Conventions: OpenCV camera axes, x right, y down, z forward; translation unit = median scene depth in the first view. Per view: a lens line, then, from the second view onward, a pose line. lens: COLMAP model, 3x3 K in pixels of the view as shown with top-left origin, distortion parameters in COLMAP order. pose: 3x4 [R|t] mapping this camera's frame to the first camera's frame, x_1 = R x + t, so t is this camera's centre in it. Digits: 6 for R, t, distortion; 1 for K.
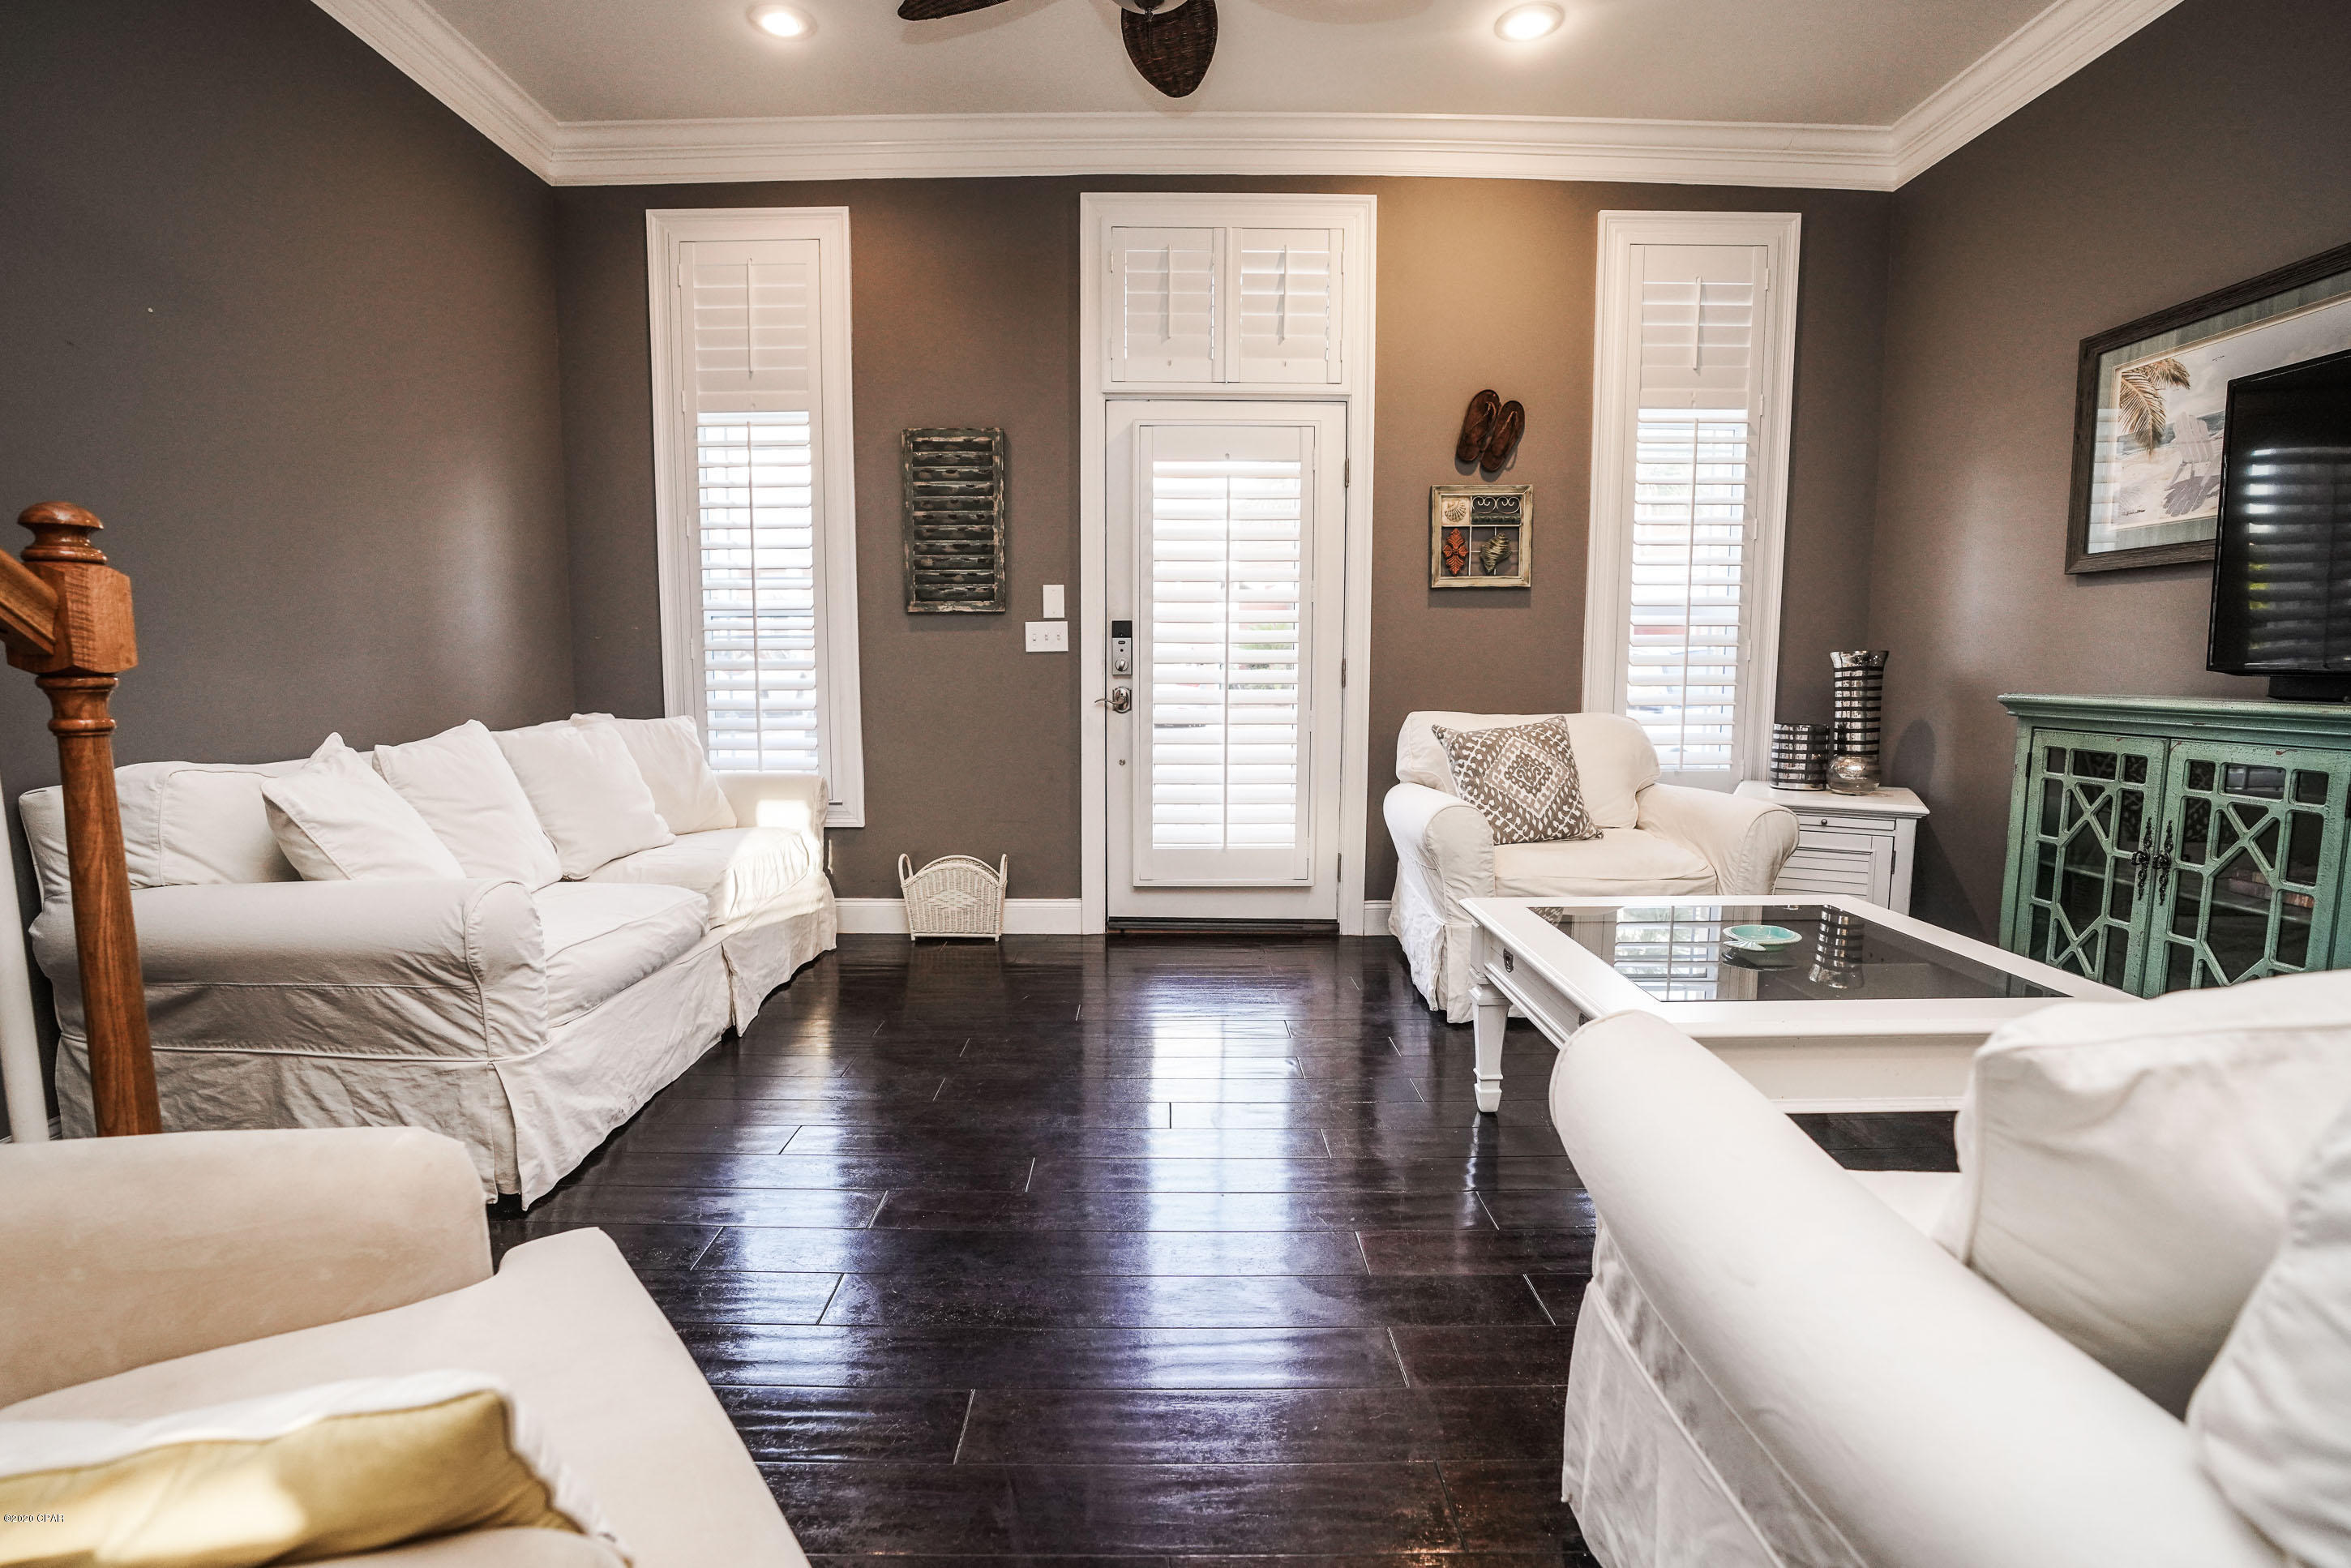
lens RADIAL K [[1116.9, 0, 1165.3], [0, 1116.9, 790.7], [0, 0, 1]] dist [-0.076771, 0.032065]
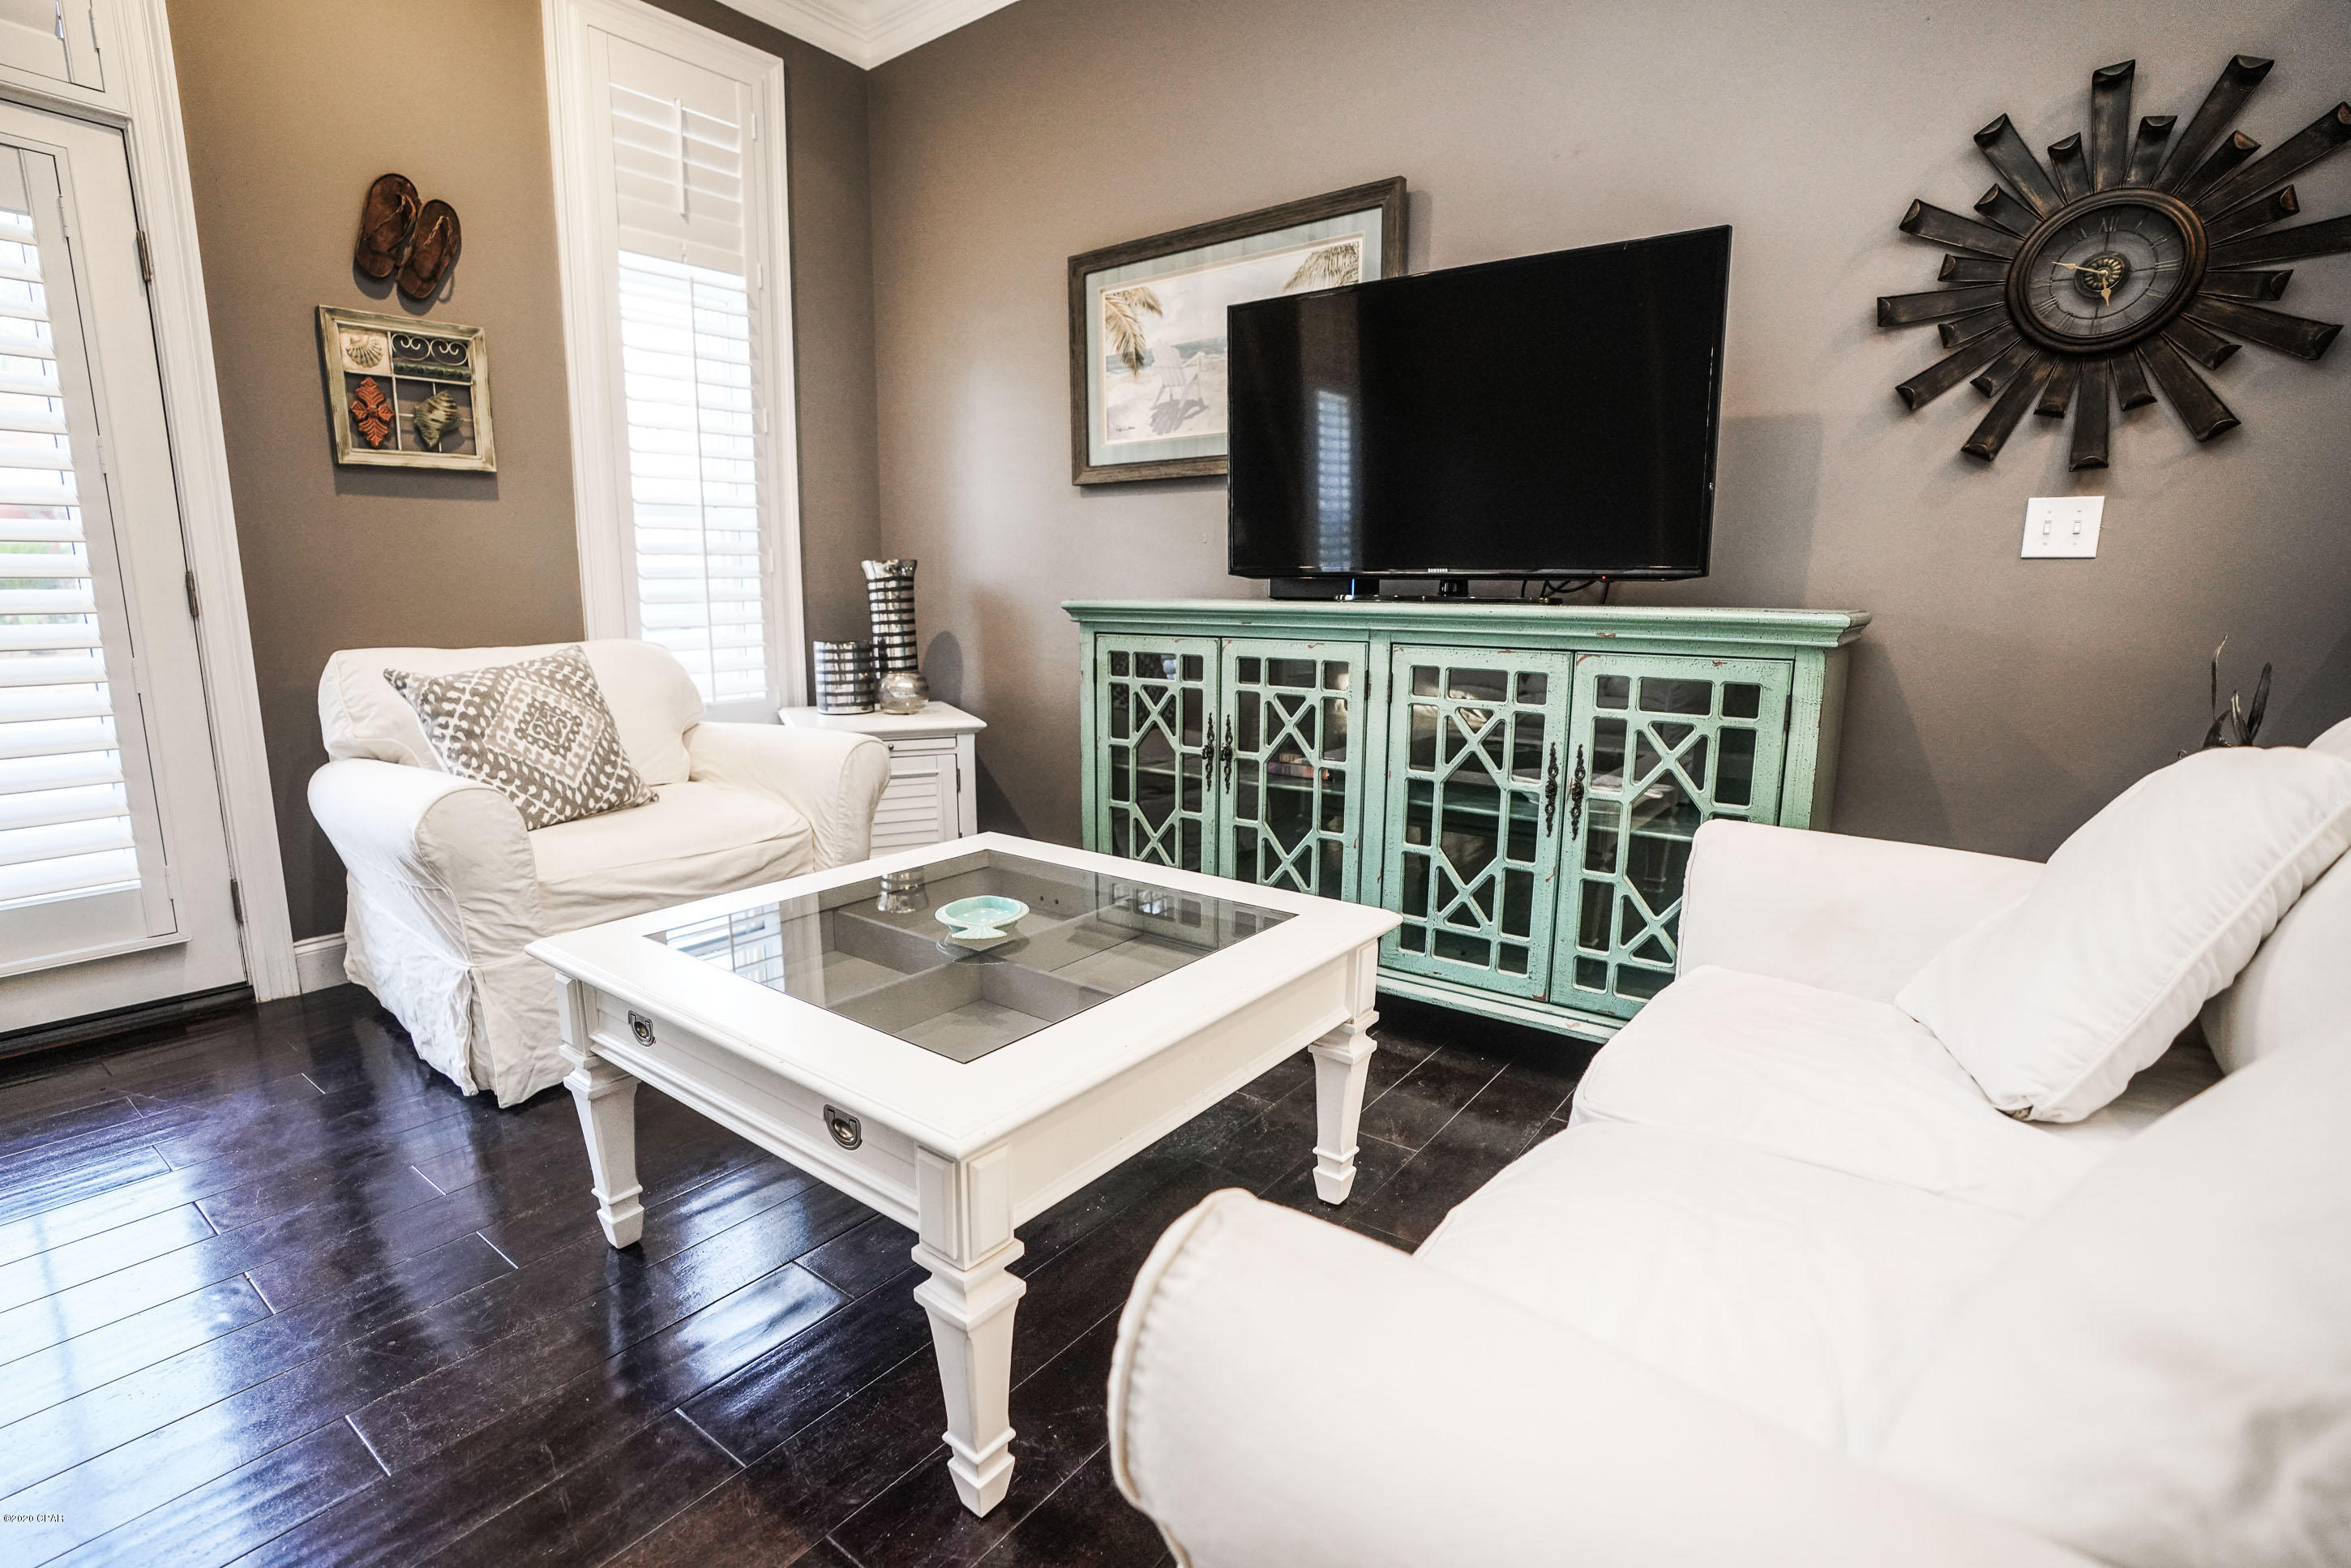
lens RADIAL K [[1106.0, 0, 1159.6], [0, 1106.0, 786.1], [0, 0, 1]] dist [-0.069898, 0.028950]
pose [[0.609779, -0.140688, 0.779985, 0.012544], [0.089750, 0.990046, 0.108413, -0.016988], [-0.787474, 0.003896, 0.616336, 0.226662]]
